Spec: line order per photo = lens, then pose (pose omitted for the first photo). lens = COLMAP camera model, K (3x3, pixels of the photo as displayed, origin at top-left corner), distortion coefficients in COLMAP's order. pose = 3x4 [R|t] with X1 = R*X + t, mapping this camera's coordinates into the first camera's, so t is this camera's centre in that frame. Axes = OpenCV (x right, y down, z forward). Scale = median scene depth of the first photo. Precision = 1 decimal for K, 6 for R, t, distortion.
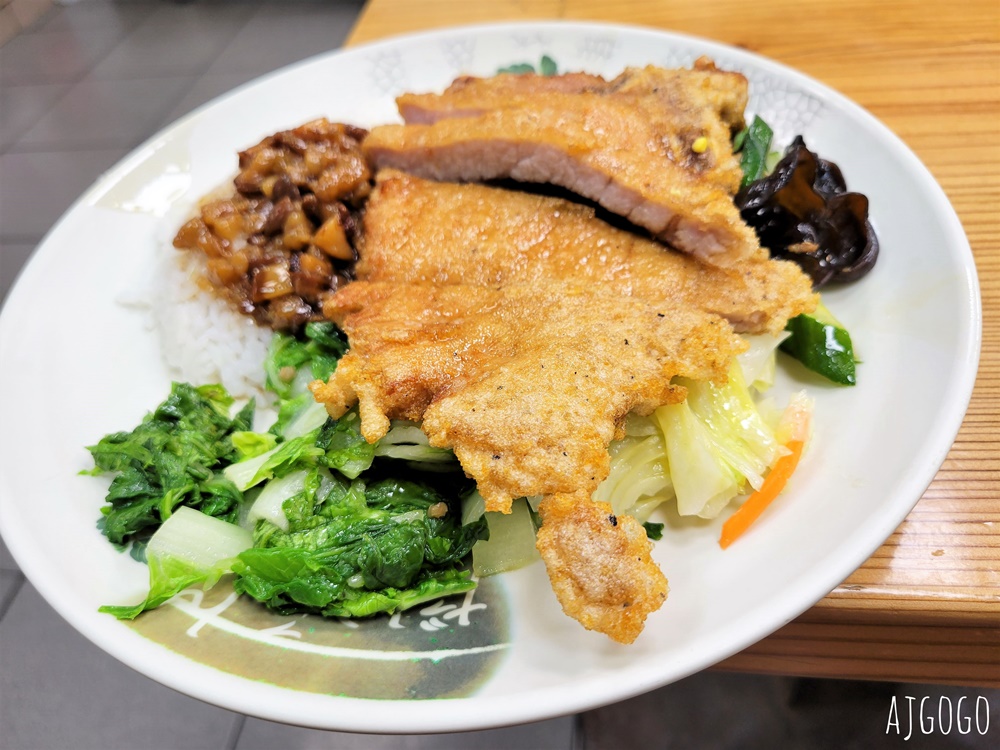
lens RADIAL K [[808.4, 0, 499.4], [0, 808.4, 374.3], [0, 0, 1]] dist [-0.007681, -0.013018]
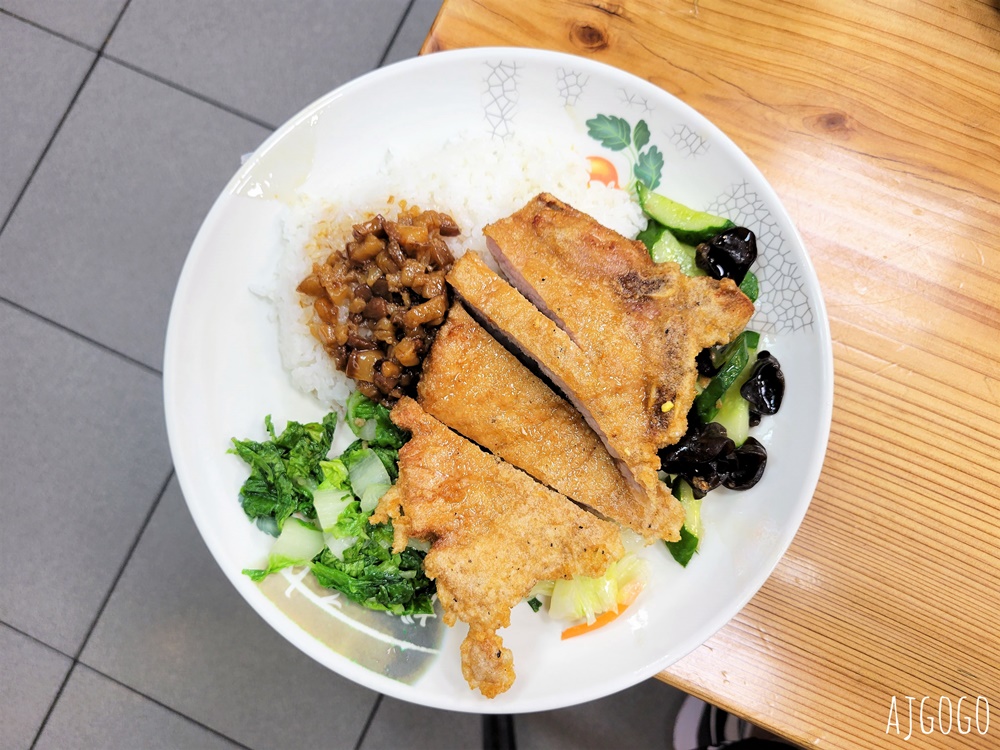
lens RADIAL K [[808.4, 0, 496.8], [0, 808.4, 376.8], [0, 0, 1]] dist [-0.007681, -0.013018]
pose [[0.951541, 0.301456, 0.060775, -0.170706], [-0.276302, 0.751320, 0.599312, -1.349104], [0.135004, -0.587063, 0.798205, -0.182180]]
